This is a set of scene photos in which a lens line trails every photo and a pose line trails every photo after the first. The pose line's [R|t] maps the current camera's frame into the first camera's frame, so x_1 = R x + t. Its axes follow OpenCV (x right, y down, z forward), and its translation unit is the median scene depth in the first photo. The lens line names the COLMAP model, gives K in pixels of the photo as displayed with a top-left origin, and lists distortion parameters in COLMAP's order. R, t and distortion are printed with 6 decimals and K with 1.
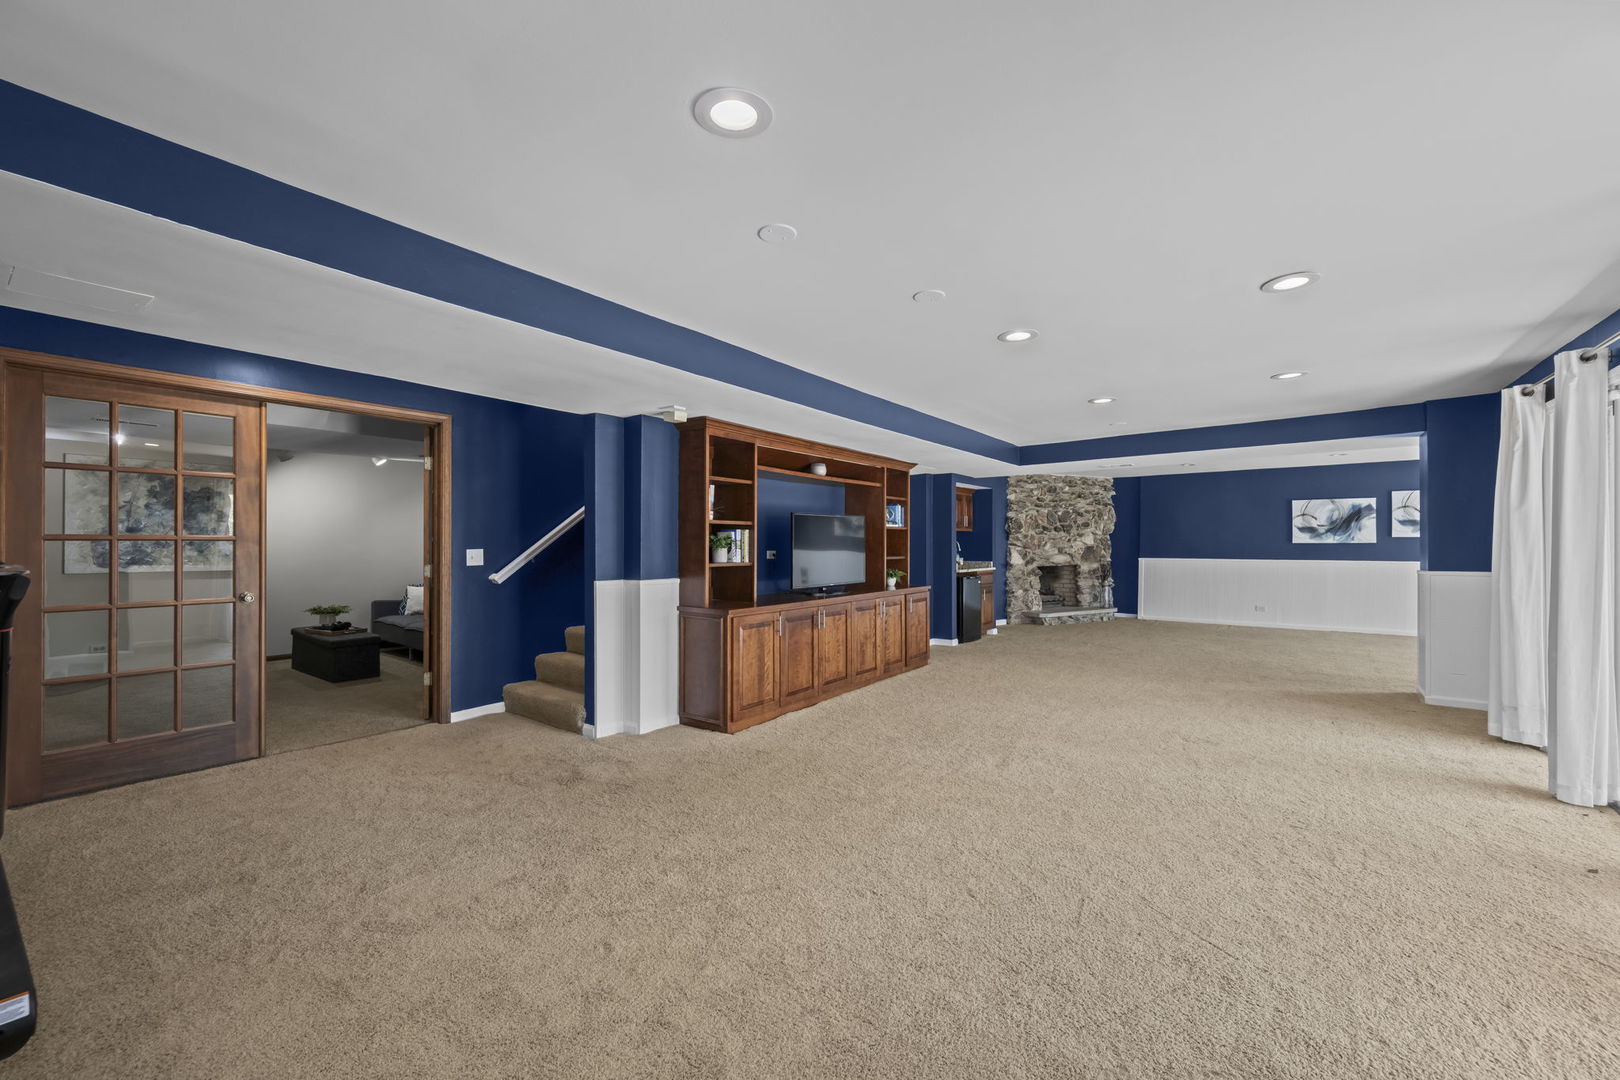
lens RADIAL K [[644.8, 0, 811.5], [0, 644.8, 551.0], [0, 0, 1]] dist [-0.002426, -0.000302]
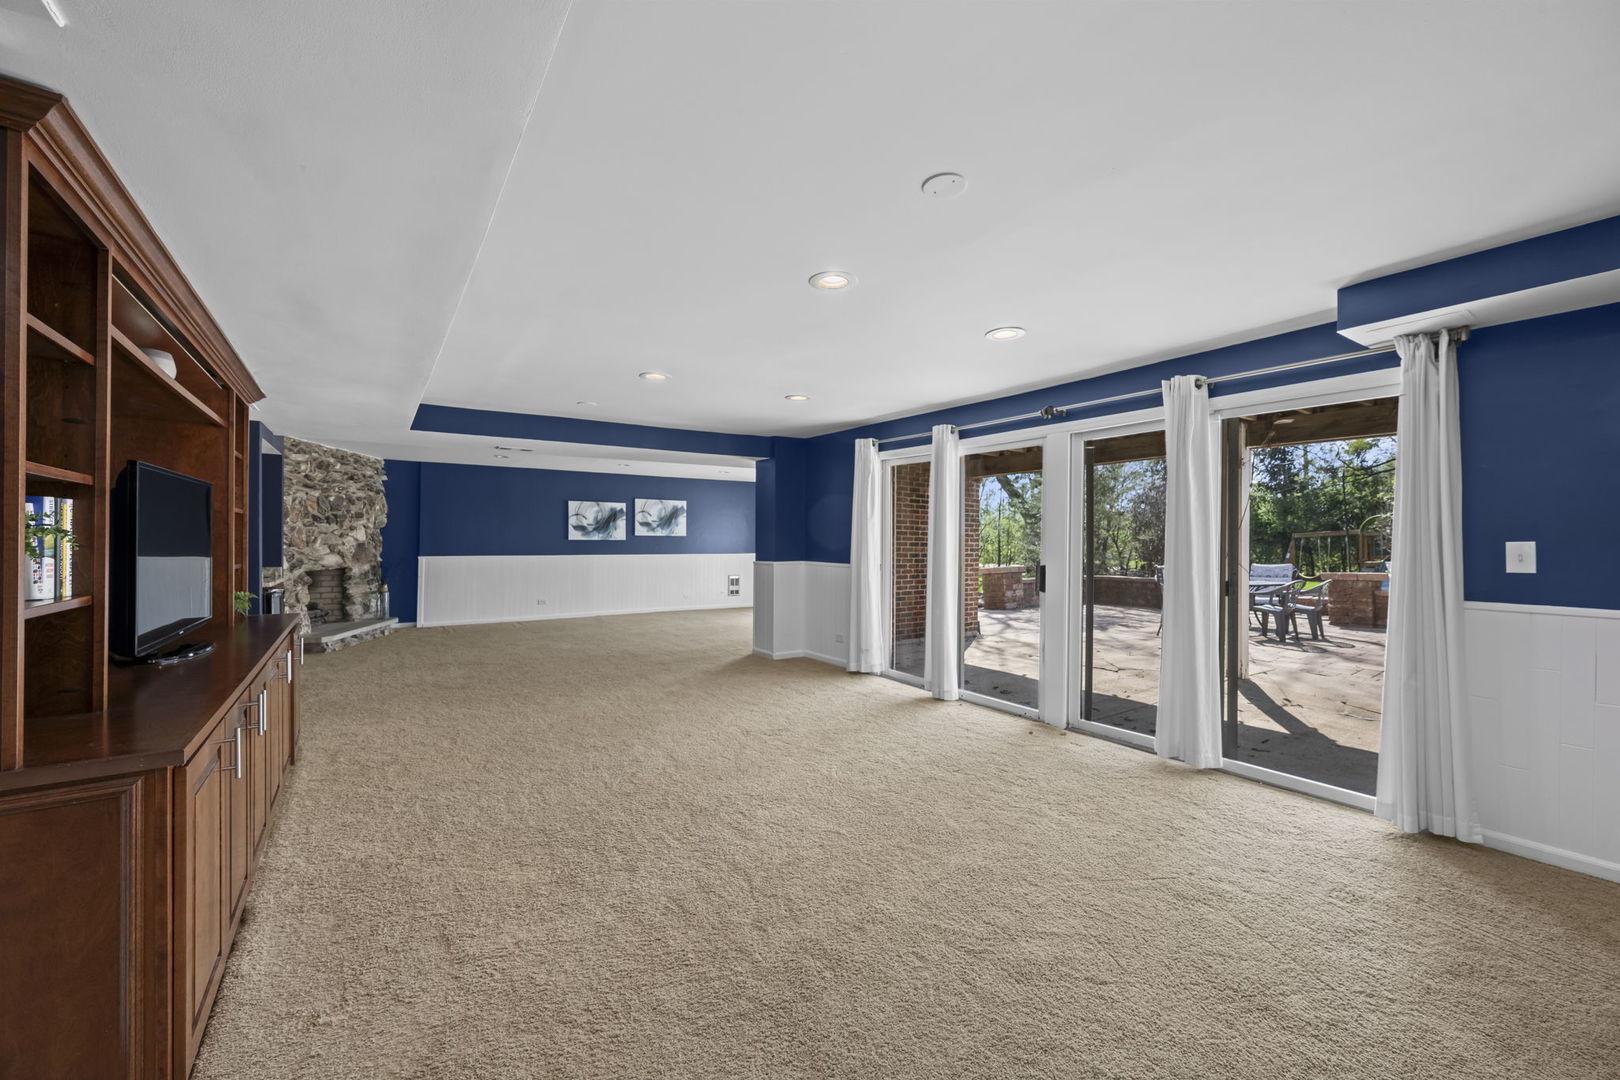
lens RADIAL K [[631.5, 0, 814.2], [0, 631.5, 541.0], [0, 0, 1]] dist [-0.000751, -0.000016]
pose [[0.303559, 0.001370, 0.952812, -0.144506], [0.006675, 0.999971, -0.003565, -0.003521], [-0.952789, 0.007442, 0.303541, 0.260897]]
